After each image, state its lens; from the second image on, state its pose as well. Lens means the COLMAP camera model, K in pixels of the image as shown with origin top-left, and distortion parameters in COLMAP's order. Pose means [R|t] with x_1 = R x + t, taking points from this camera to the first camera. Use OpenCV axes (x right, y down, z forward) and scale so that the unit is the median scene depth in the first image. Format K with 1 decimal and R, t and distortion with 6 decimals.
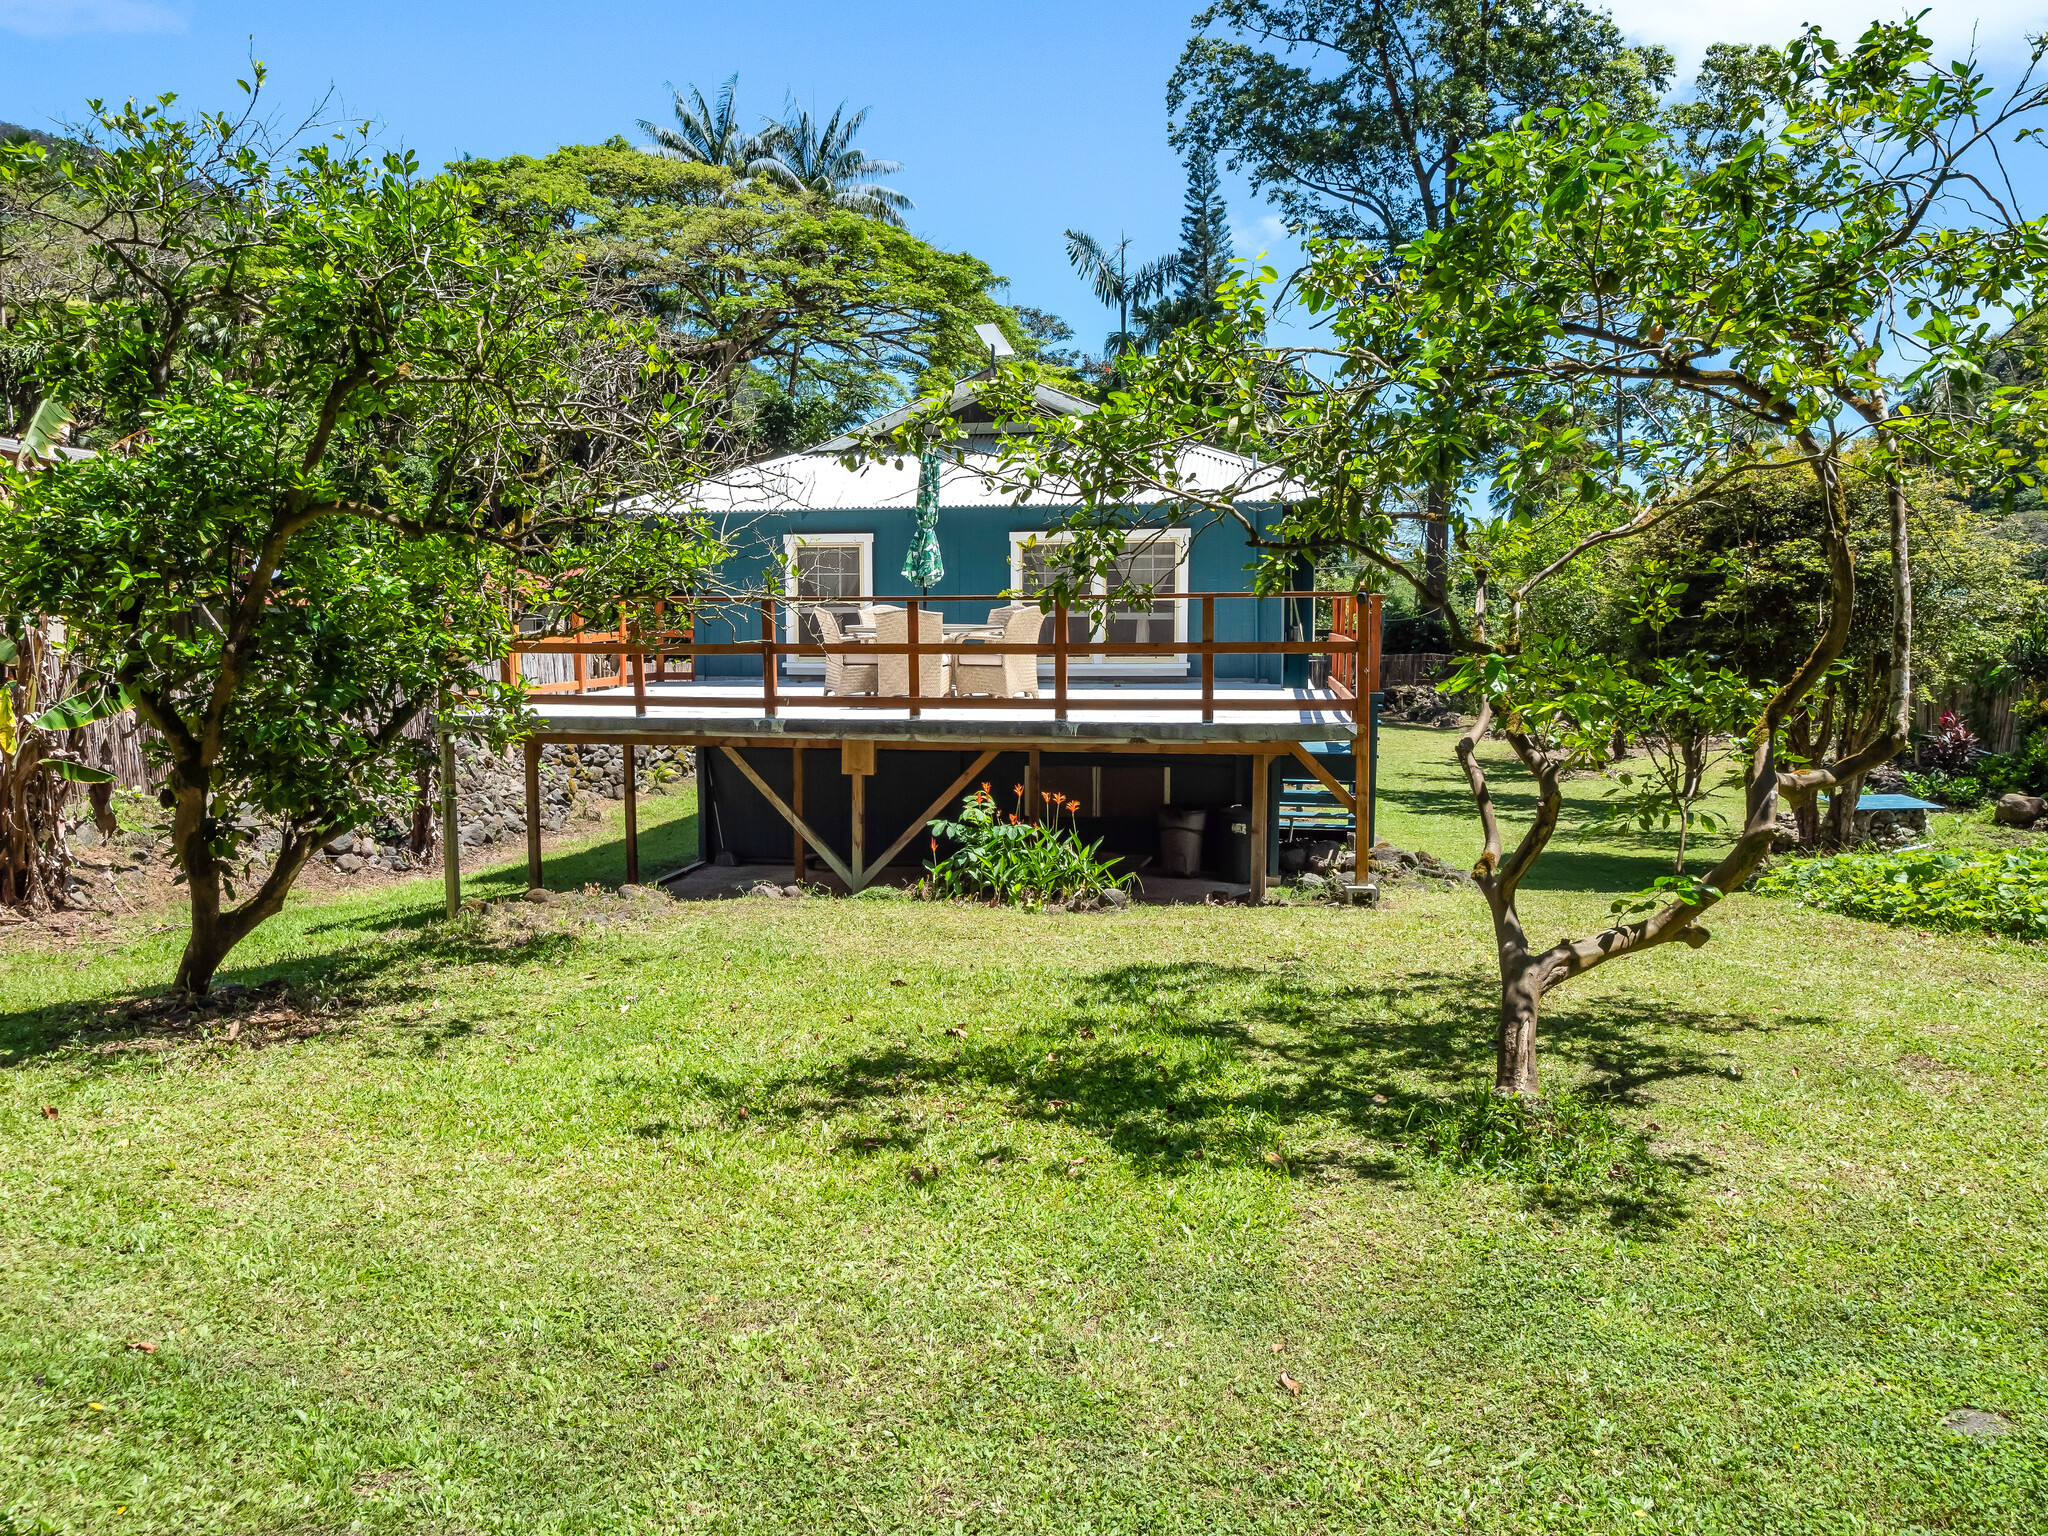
lens RADIAL K [[1427.1, 0, 1019.3], [0, 1427.1, 768.5], [0, 0, 1]] dist [0.054406, 0.001373]
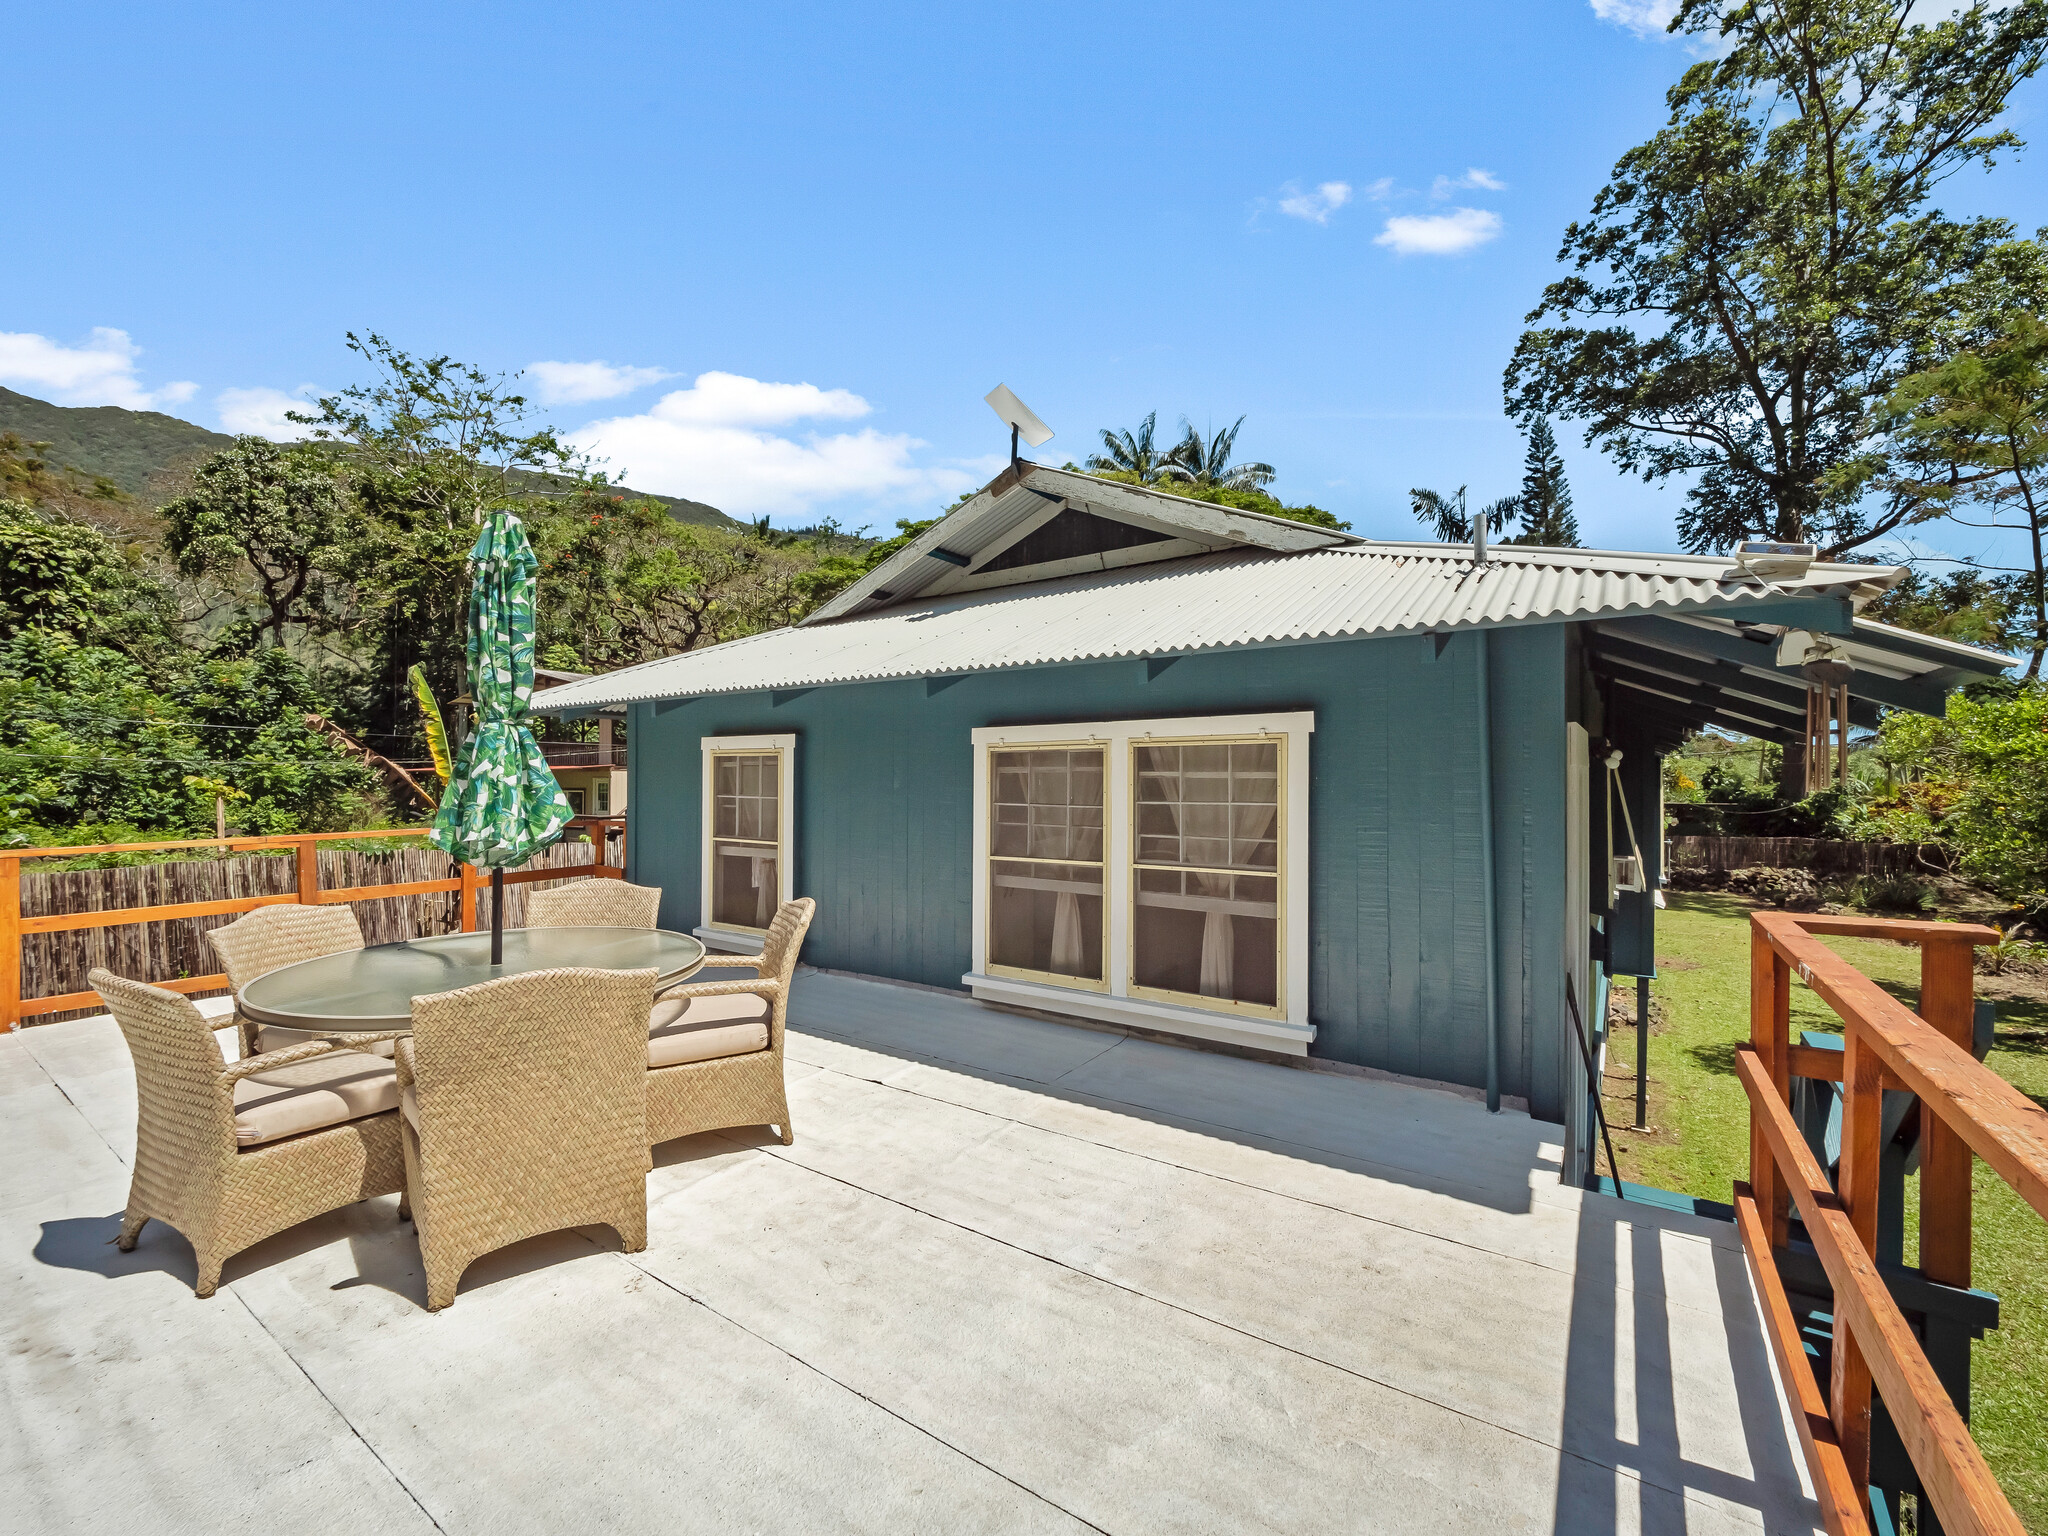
lens RADIAL K [[846.0, 0, 1027.1], [0, 846.0, 766.2], [0, 0, 1]] dist [0.001325, -0.000479]
pose [[0.904762, -0.002095, -0.425912, 0.040914], [-0.047820, 0.993165, -0.106469, -0.032922], [0.423224, 0.116696, 0.898478, 0.203115]]
